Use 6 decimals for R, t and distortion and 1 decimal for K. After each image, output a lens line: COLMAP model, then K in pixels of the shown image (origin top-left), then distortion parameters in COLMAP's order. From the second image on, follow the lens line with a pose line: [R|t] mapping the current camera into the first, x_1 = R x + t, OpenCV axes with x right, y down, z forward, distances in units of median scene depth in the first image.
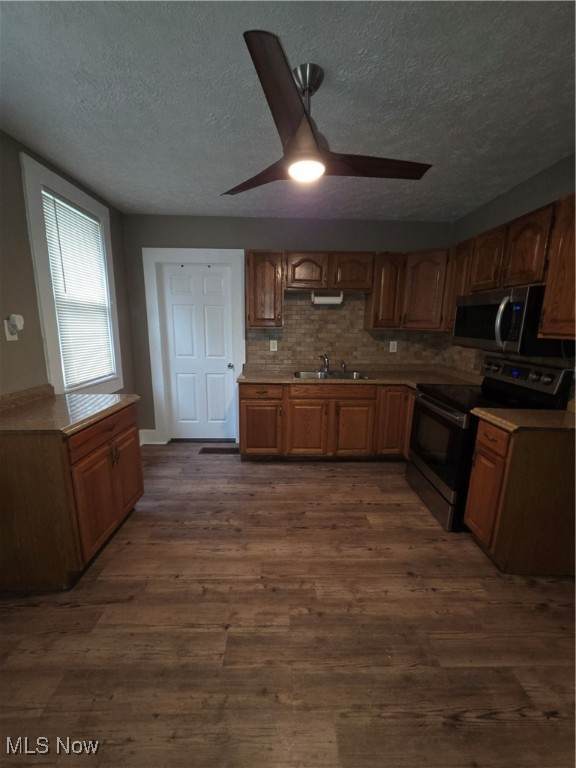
lens RADIAL K [[307.6, 0, 286.0], [0, 307.6, 384.7], [0, 0, 1]] dist [-0.000384, 0.000313]
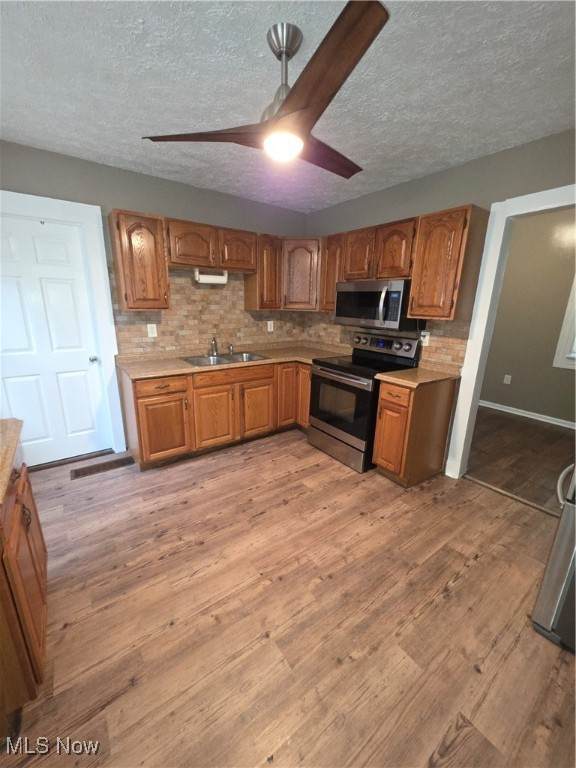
lens RADIAL K [[307.6, 0, 286.0], [0, 307.6, 384.7], [0, 0, 1]] dist [-0.000384, 0.000313]
pose [[0.820111, -0.145012, 0.553525, -0.395354], [0.103209, 0.988977, 0.106174, -0.053282], [-0.562820, -0.029946, 0.826037, 0.143297]]
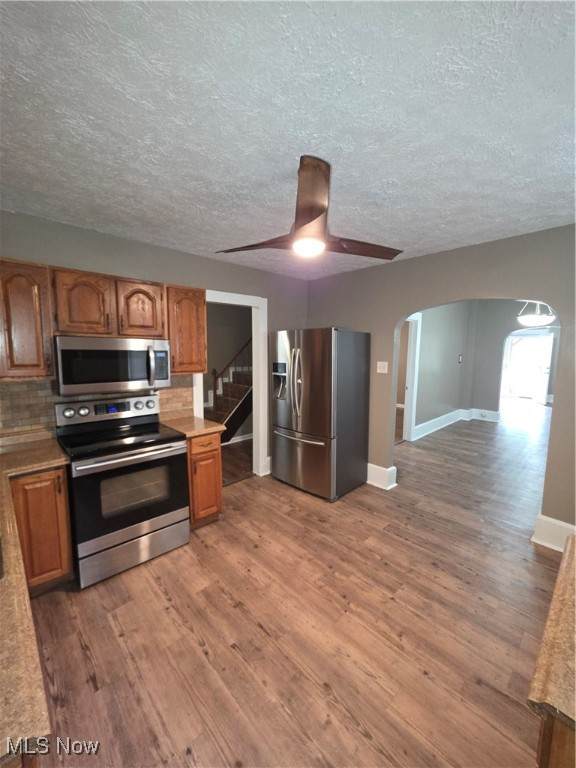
lens RADIAL K [[307.6, 0, 286.0], [0, 307.6, 384.7], [0, 0, 1]] dist [-0.000384, 0.000313]
pose [[-0.671951, -0.100805, 0.733703, -0.545636], [0.131512, 0.958707, 0.252162, -0.360900], [-0.728825, 0.265931, -0.630947, 1.369868]]
